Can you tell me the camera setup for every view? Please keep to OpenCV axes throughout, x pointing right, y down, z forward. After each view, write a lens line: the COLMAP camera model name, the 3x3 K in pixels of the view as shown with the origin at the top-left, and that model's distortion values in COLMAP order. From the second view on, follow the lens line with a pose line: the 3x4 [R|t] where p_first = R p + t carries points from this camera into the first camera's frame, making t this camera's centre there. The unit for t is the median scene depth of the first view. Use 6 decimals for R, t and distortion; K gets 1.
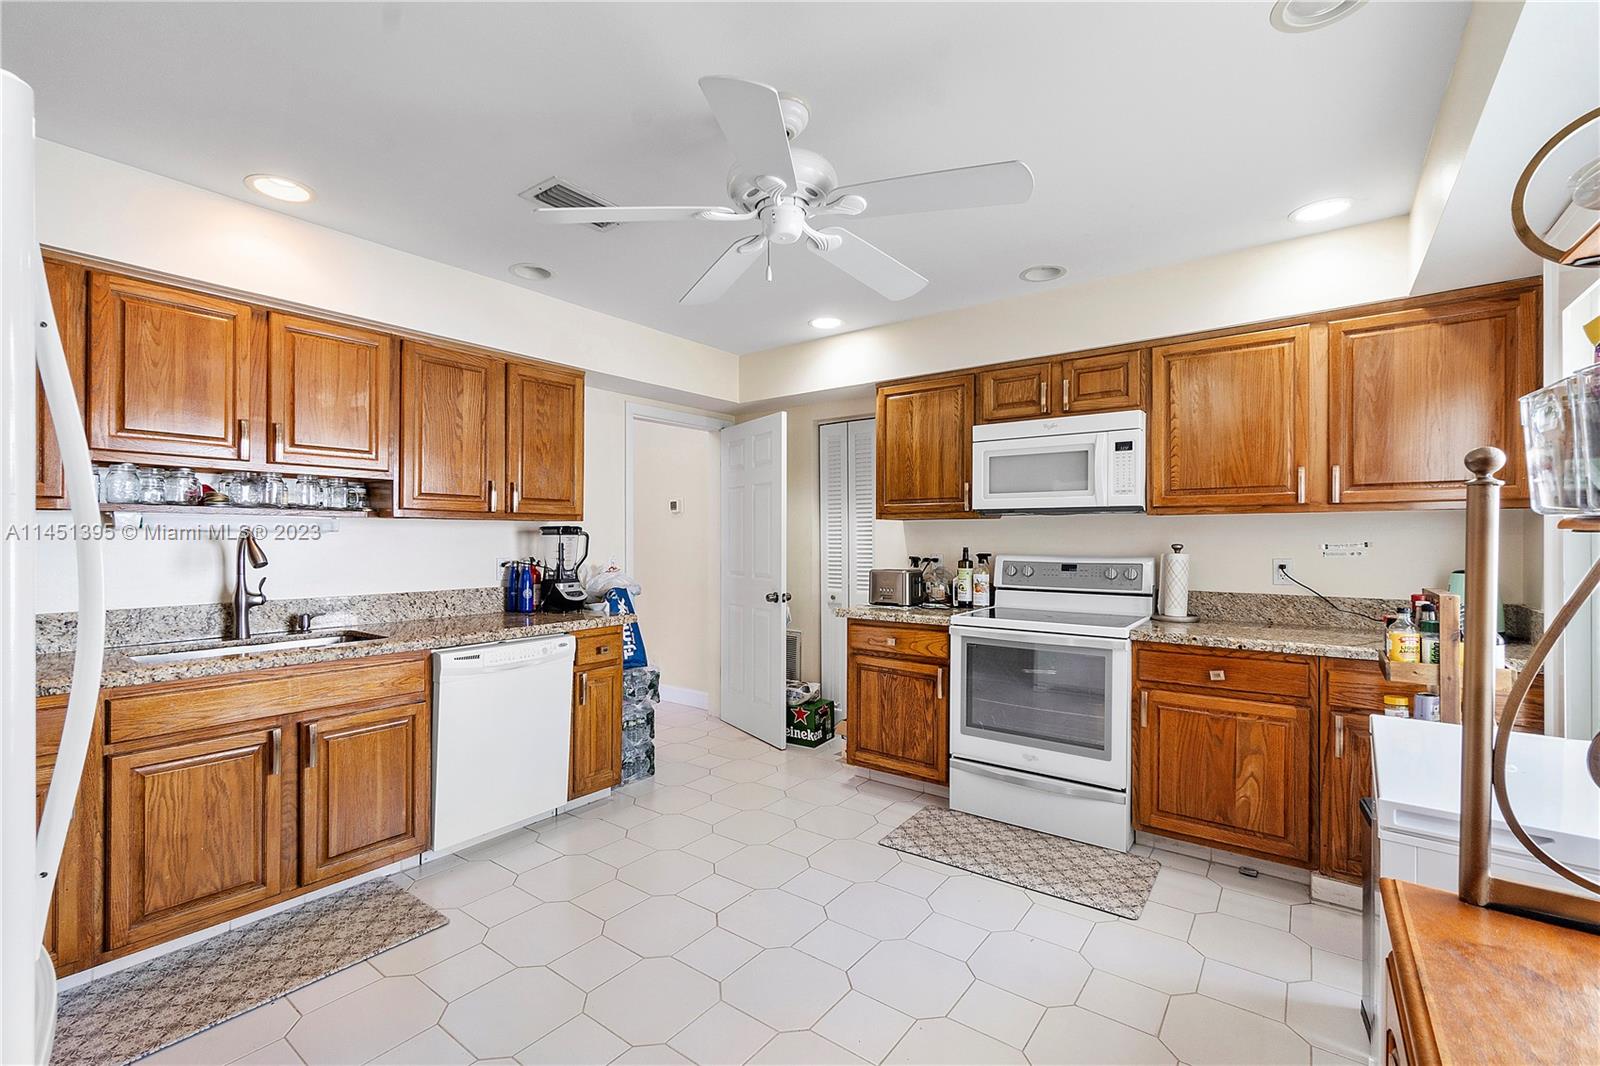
lens RADIAL K [[689.9, 0, 802.2], [0, 689.9, 541.3], [0, 0, 1]] dist [-0.000770, 0.000162]
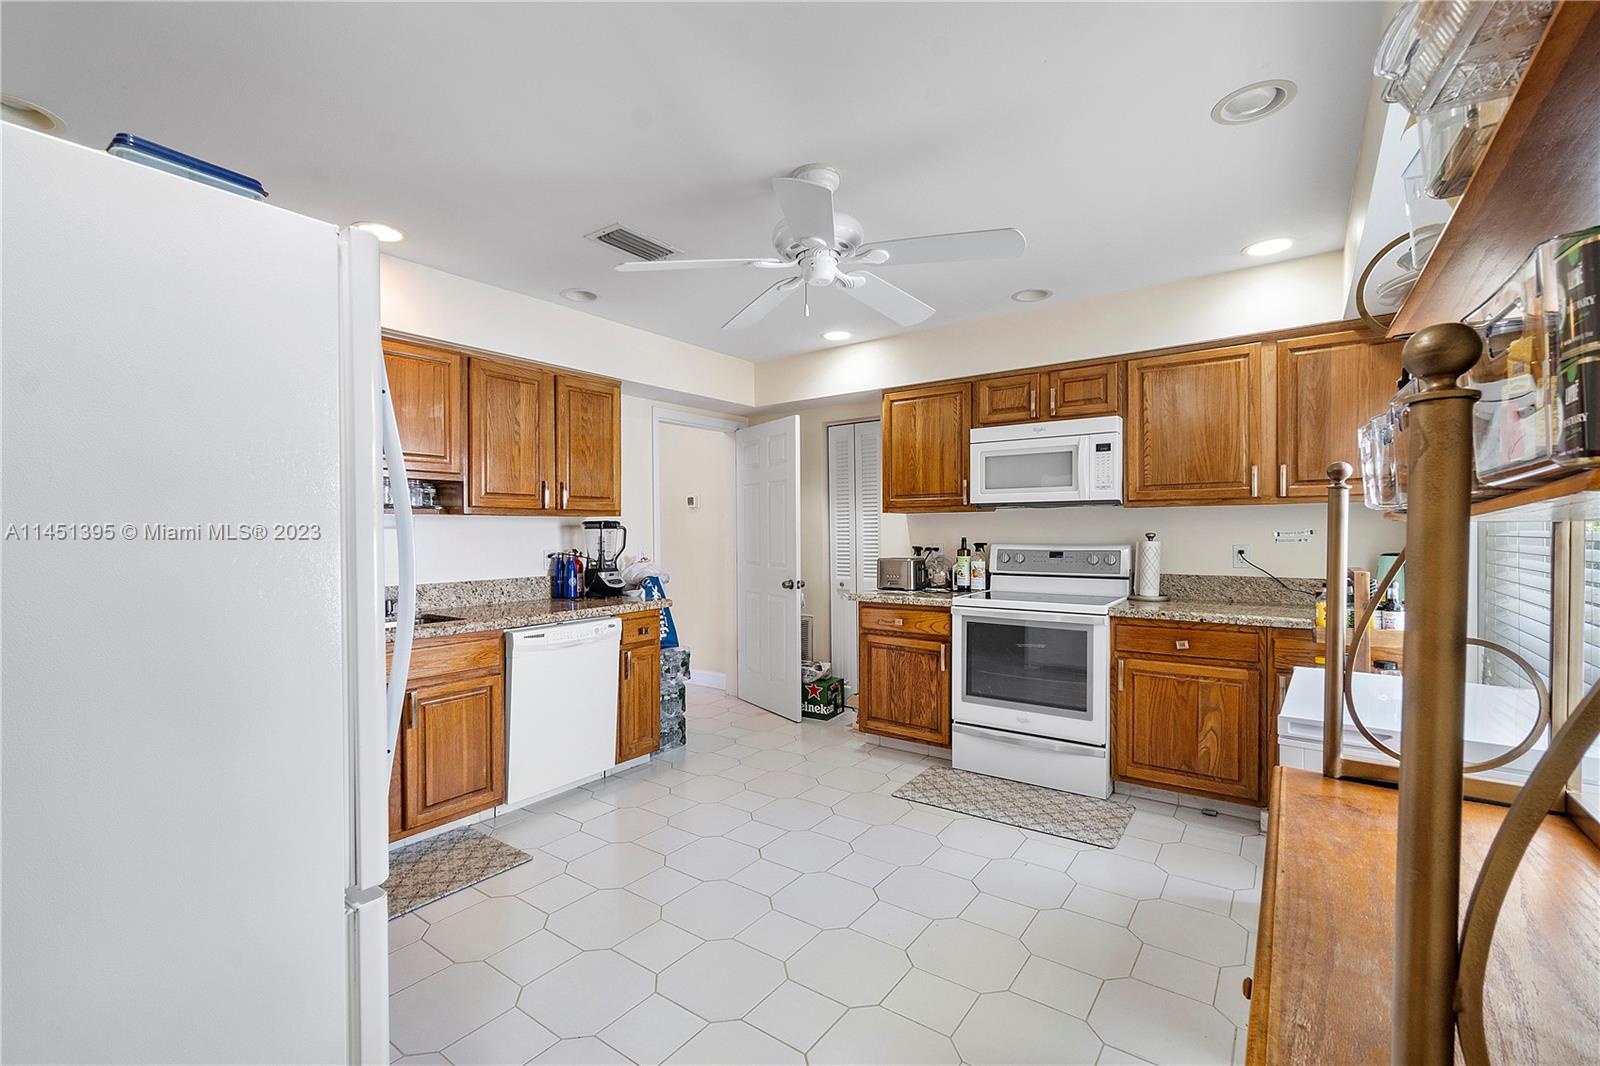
lens RADIAL K [[689.9, 0, 802.2], [0, 689.9, 541.3], [0, 0, 1]] dist [-0.000770, 0.000162]
pose [[0.999871, -0.007548, 0.014190, -0.049773], [0.007399, 0.999917, 0.010540, 0.001720], [-0.014269, -0.010434, 0.999844, -0.136464]]
